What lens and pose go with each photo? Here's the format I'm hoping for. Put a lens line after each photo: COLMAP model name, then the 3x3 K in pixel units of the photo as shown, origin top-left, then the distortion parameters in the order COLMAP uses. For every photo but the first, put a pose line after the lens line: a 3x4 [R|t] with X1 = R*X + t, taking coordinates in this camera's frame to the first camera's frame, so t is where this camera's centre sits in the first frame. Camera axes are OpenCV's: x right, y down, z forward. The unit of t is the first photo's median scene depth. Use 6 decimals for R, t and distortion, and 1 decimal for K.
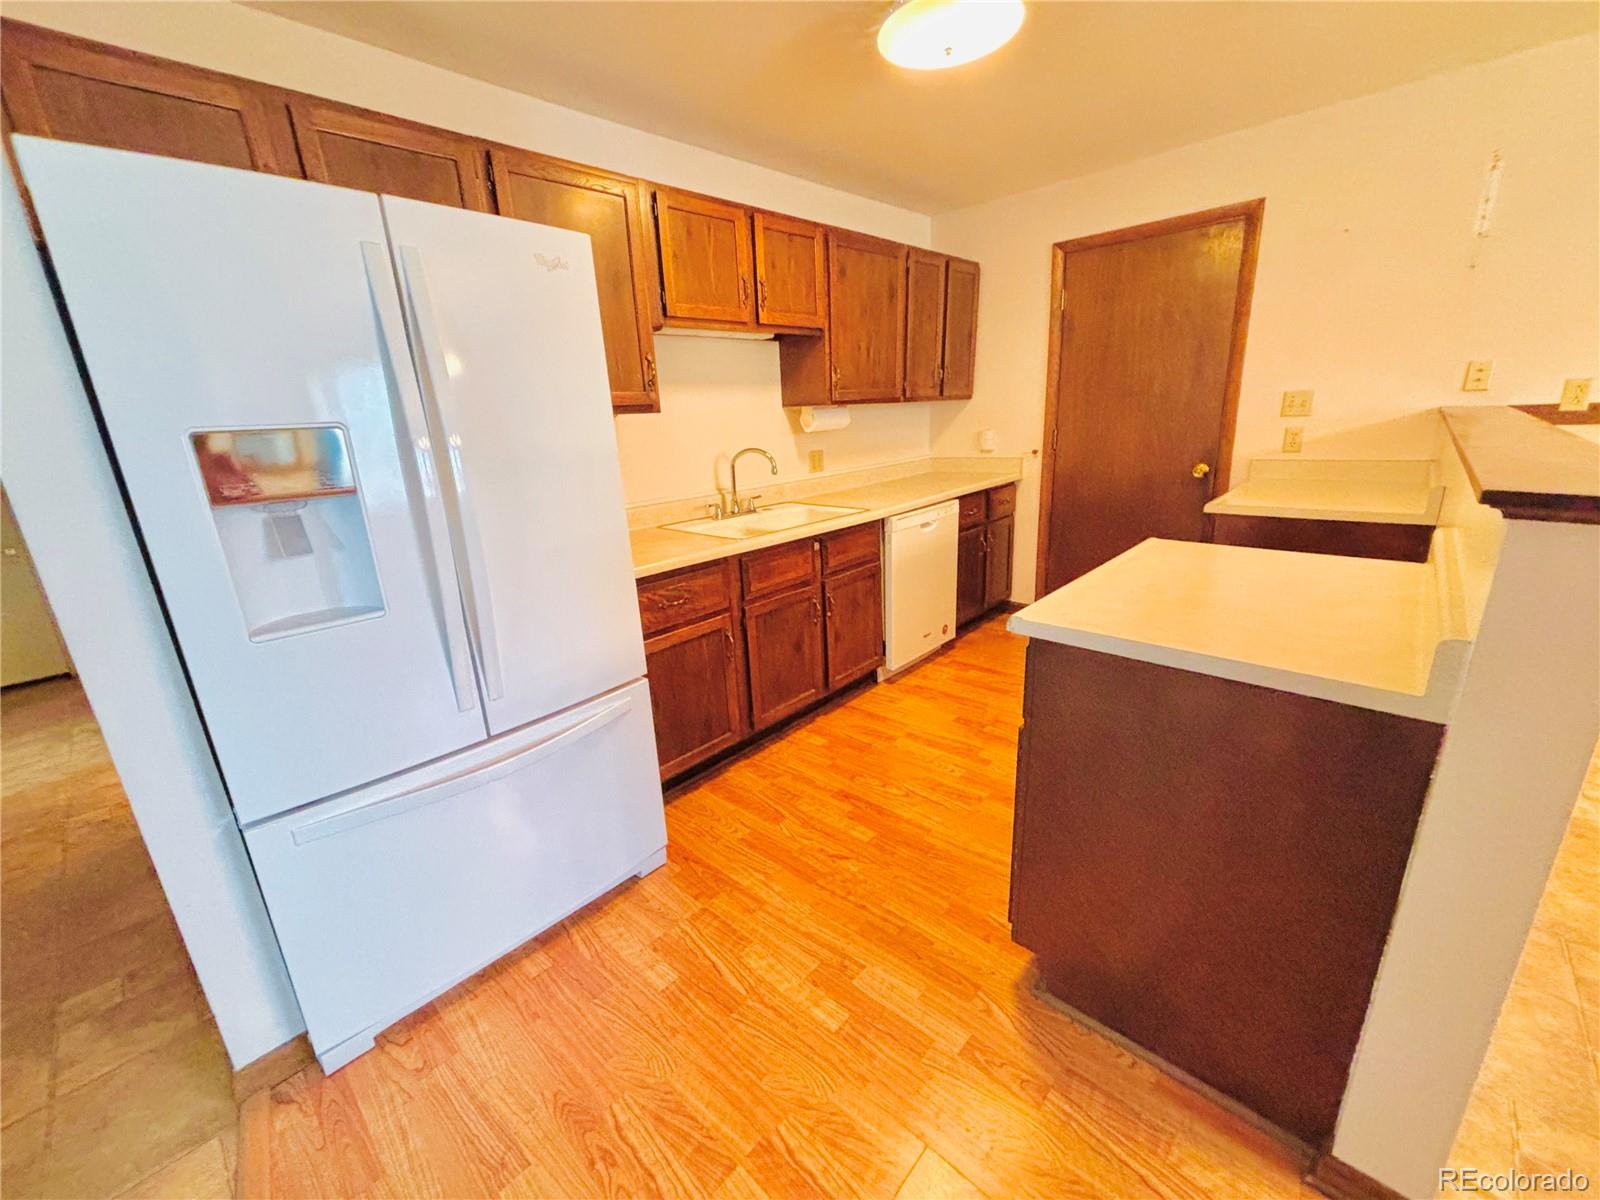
lens RADIAL K [[634.9, 0, 800.8], [0, 634.9, 603.3], [0, 0, 1]] dist [-0.000883, -0.000089]
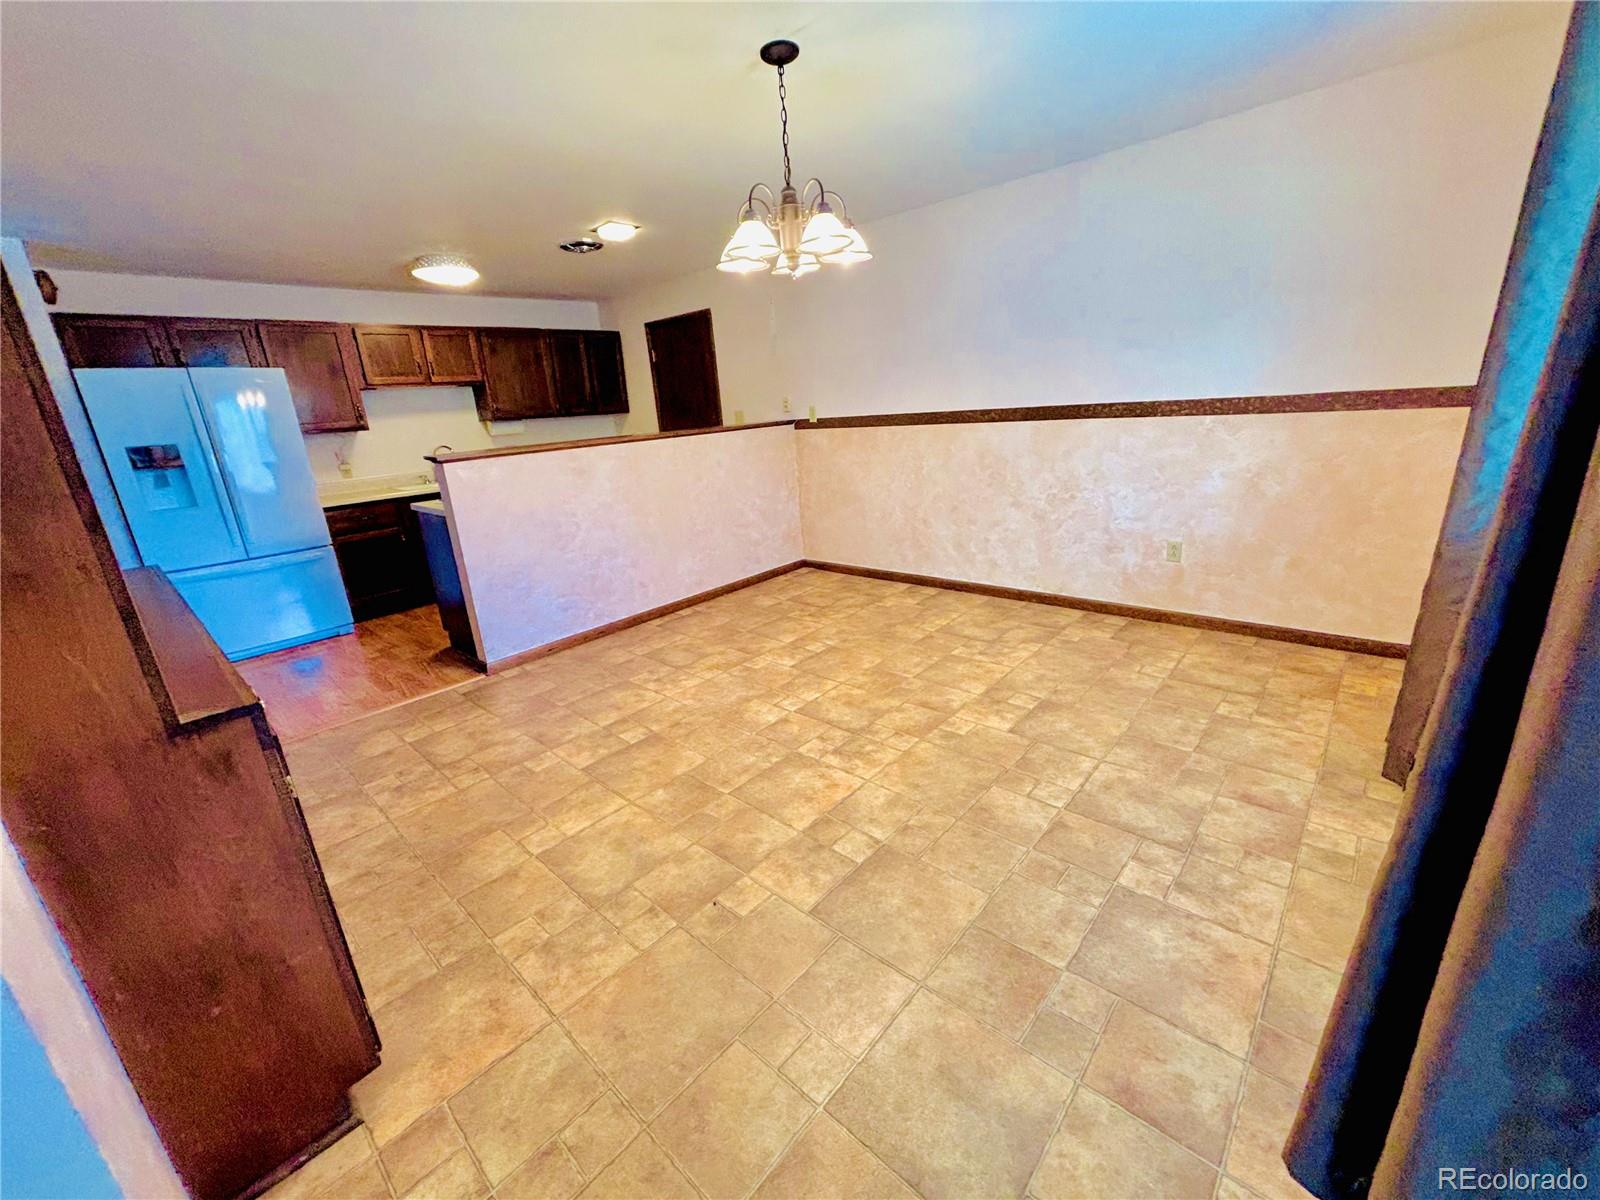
lens RADIAL K [[634.9, 0, 796.6], [0, 634.9, 596.9], [0, 0, 1]] dist [-0.000883, -0.000089]
pose [[0.999566, -0.022150, 0.019439, 1.120271], [0.022011, 0.999731, 0.007321, 0.254990], [-0.019596, -0.006890, 0.999784, -1.091332]]
